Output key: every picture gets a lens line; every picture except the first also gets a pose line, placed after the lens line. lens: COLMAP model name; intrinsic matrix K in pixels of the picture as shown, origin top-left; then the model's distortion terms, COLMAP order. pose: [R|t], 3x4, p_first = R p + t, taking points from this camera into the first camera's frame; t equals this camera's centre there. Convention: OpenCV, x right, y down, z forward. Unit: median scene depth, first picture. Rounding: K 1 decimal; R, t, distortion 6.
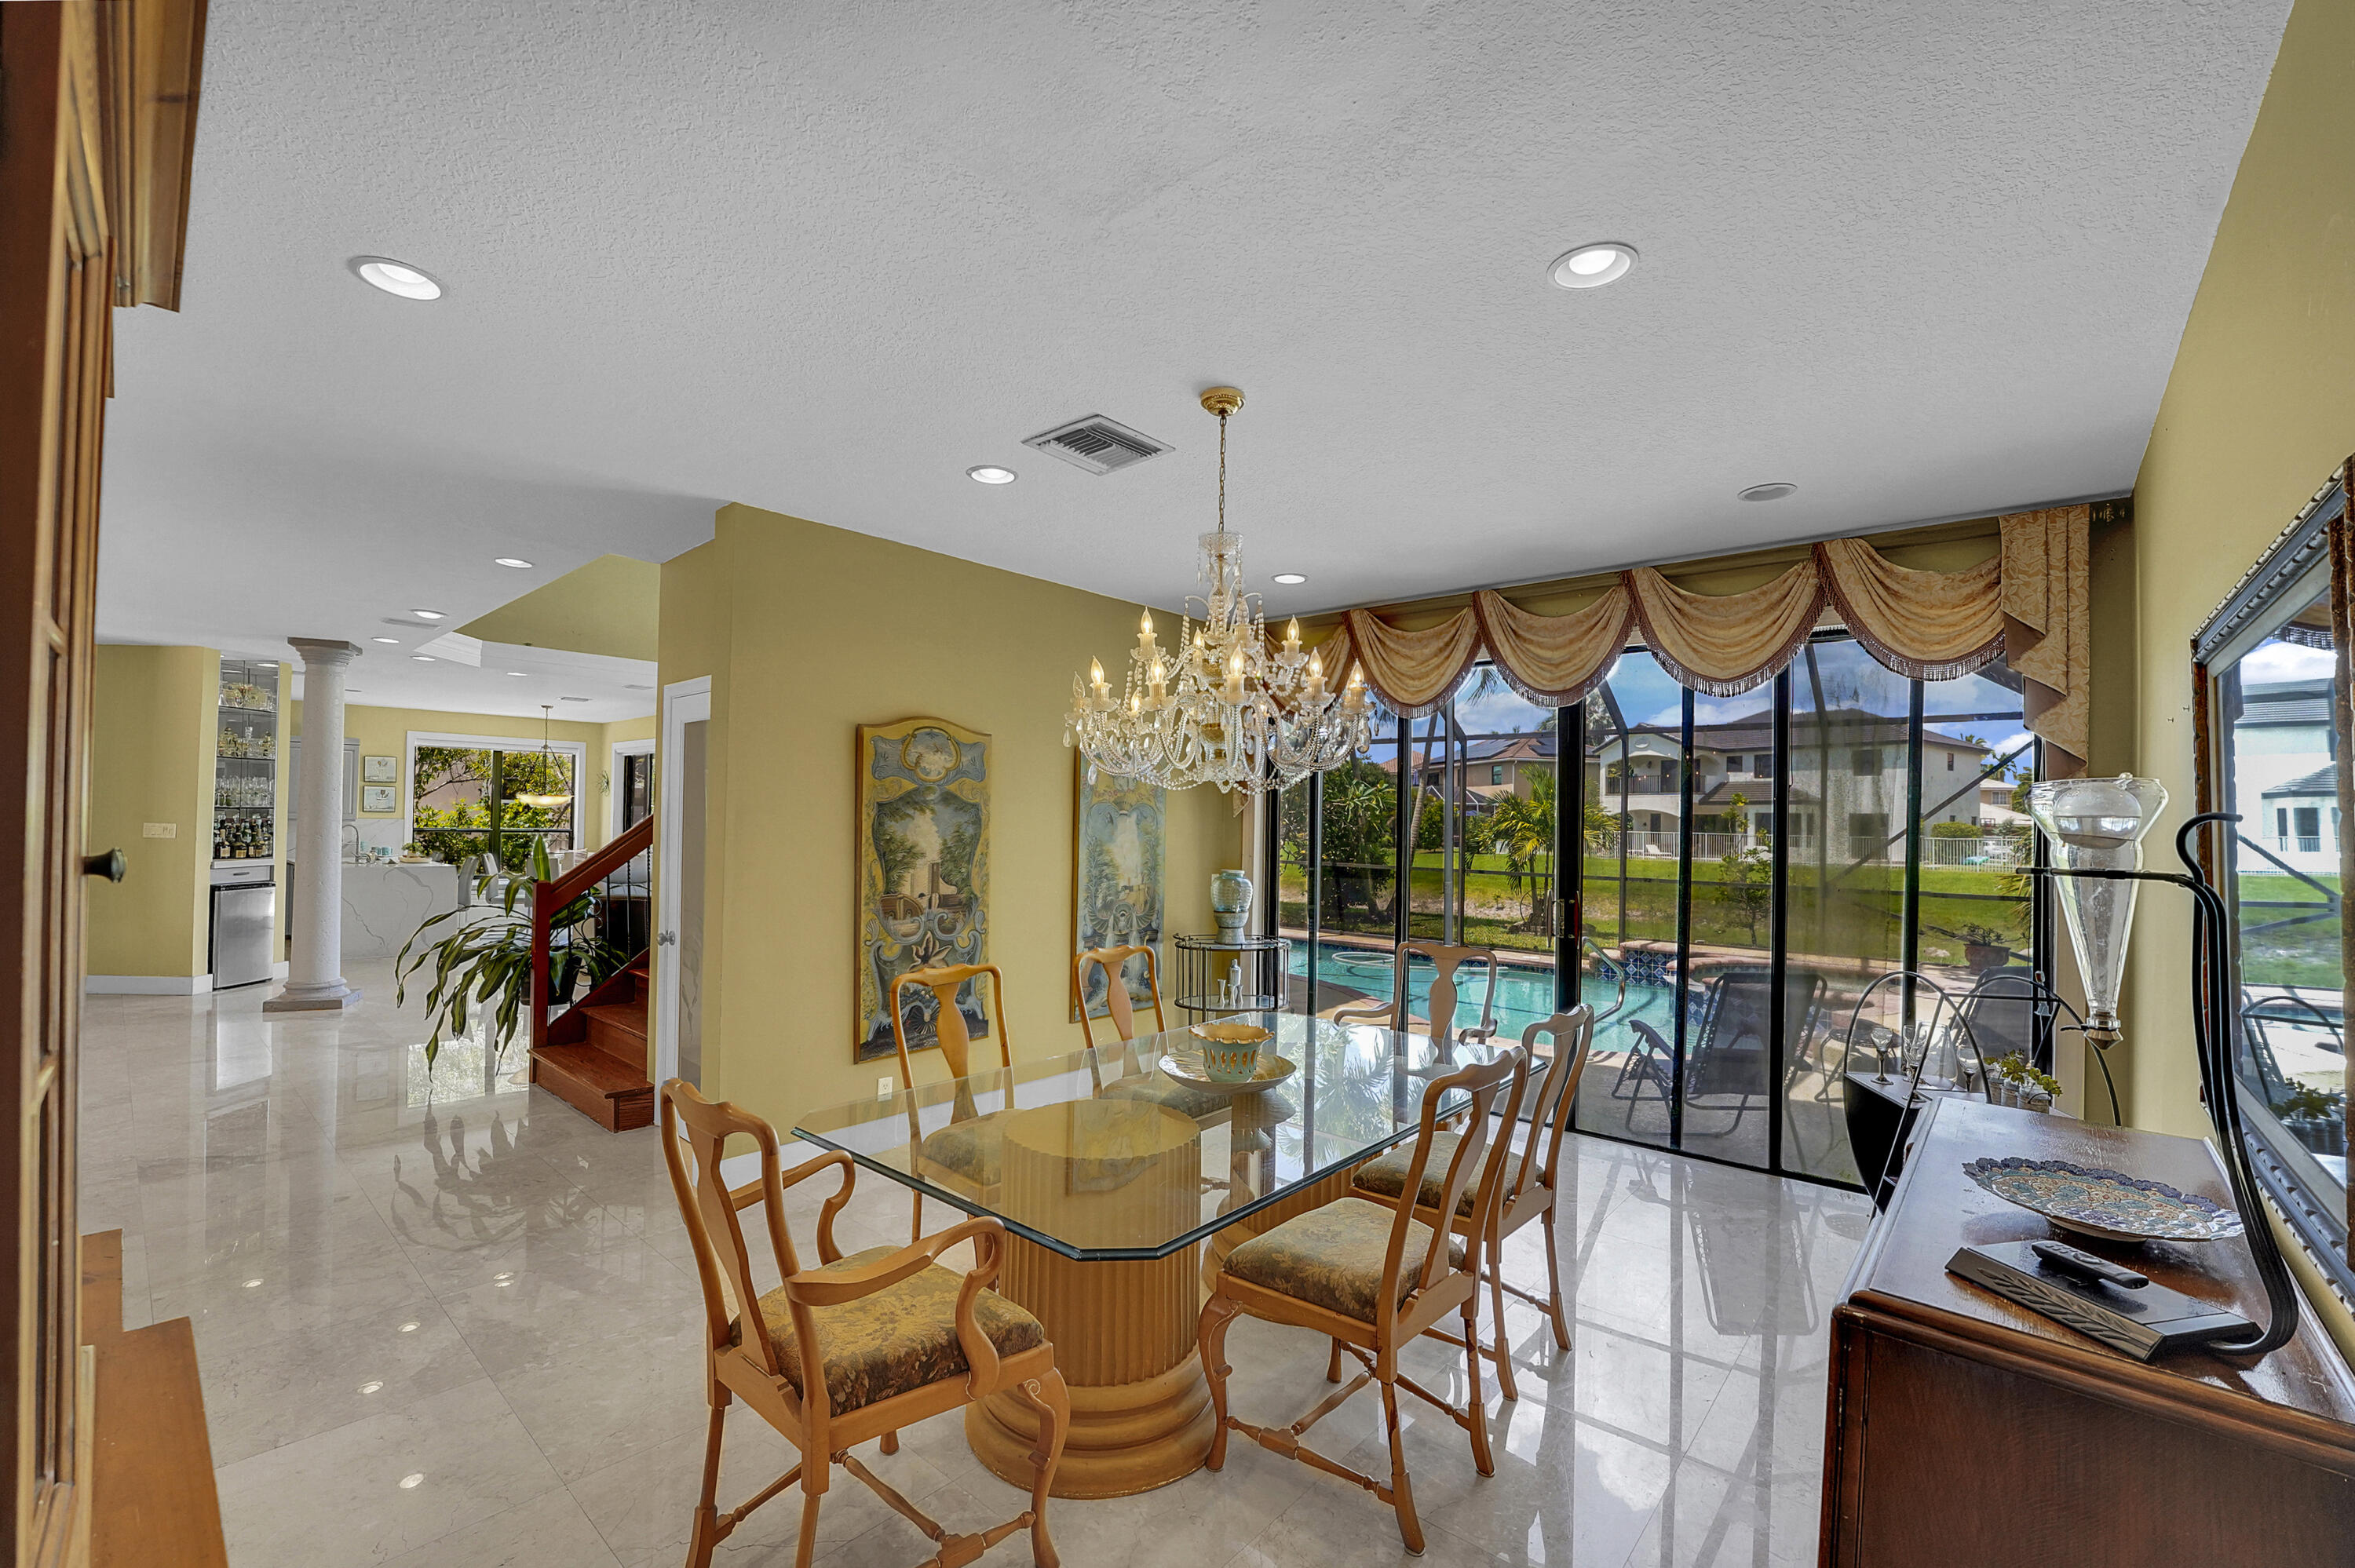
lens RADIAL K [[952.1, 0, 1173.1], [0, 952.1, 808.6], [0, 0, 1]] dist [-0.023380, 0.000392]
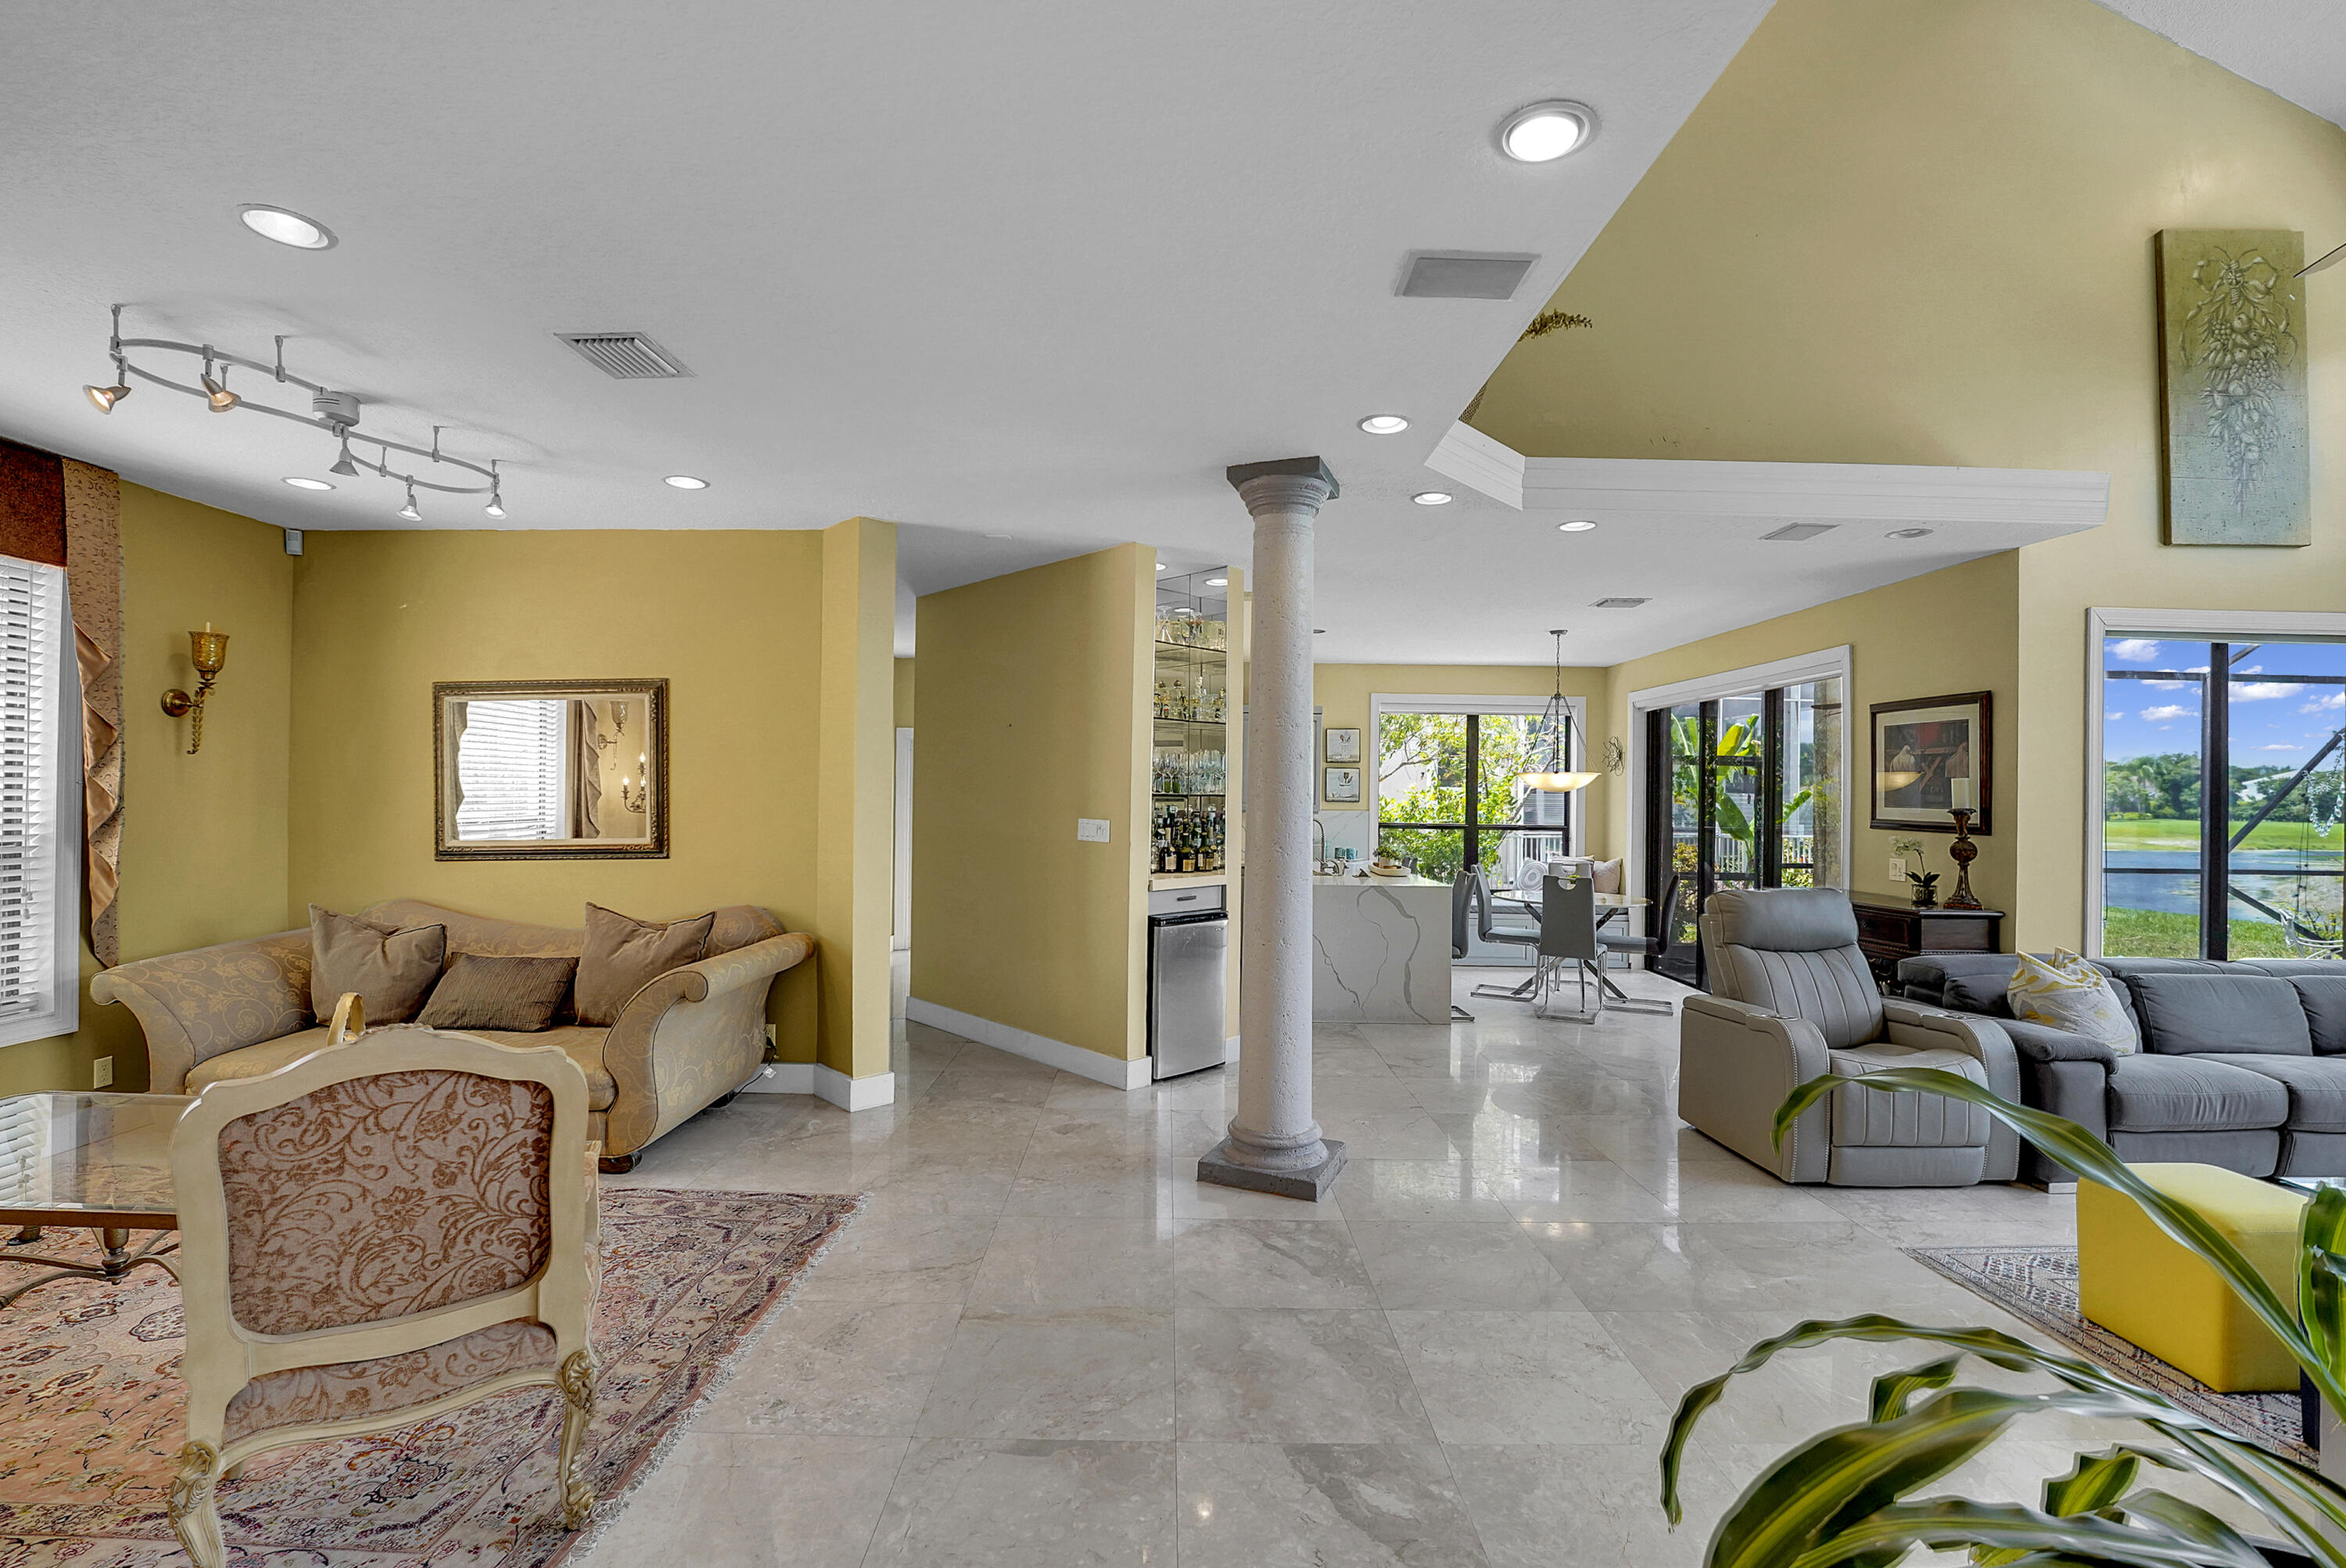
lens RADIAL K [[992.7, 0, 1192.2], [0, 992.7, 785.5], [0, 0, 1]] dist [-0.026618, 0.000044]
pose [[0.671655, -0.018190, -0.740641, -0.469470], [0.009144, 0.999826, -0.016263, 0.003553], [0.740808, 0.004150, 0.671704, 0.519102]]
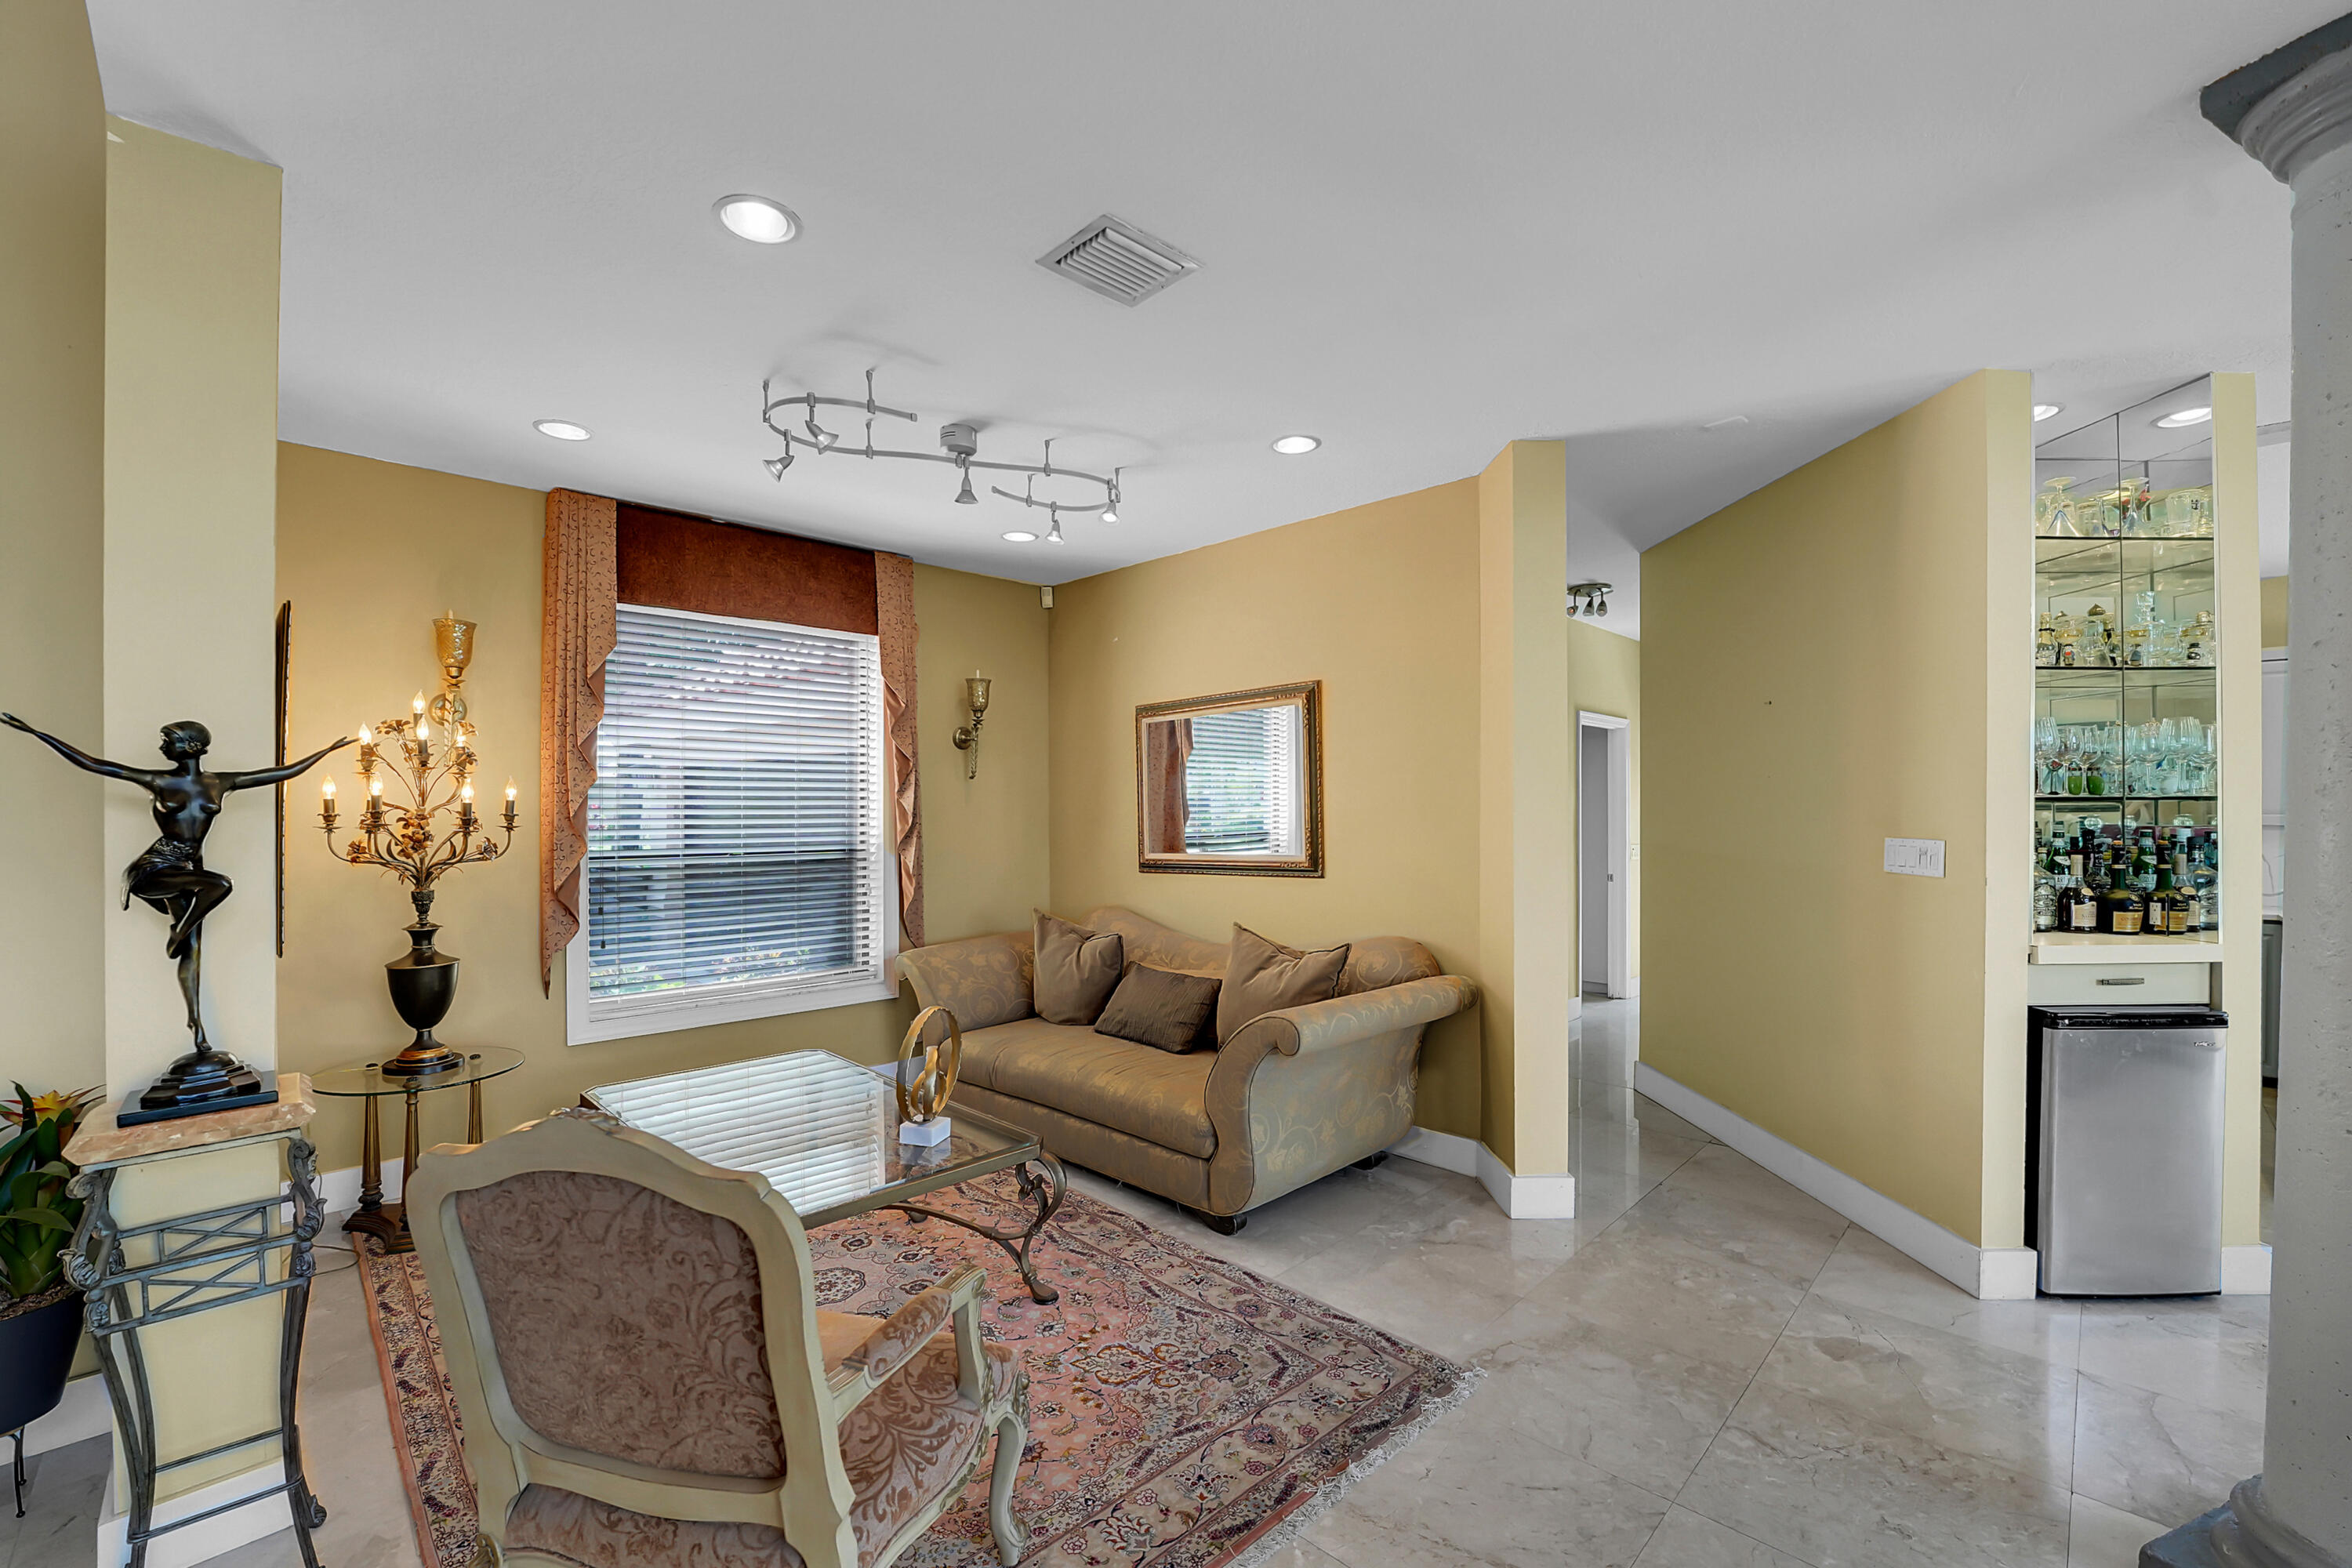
lens RADIAL K [[951.0, 0, 1171.6], [0, 951.0, 808.6], [0, 0, 1]] dist [-0.023380, 0.000392]
pose [[-0.076494, -0.017580, -0.996915, -0.588556], [0.011966, 0.999756, -0.018548, 0.005512], [0.996998, -0.013348, -0.076265, 0.633668]]
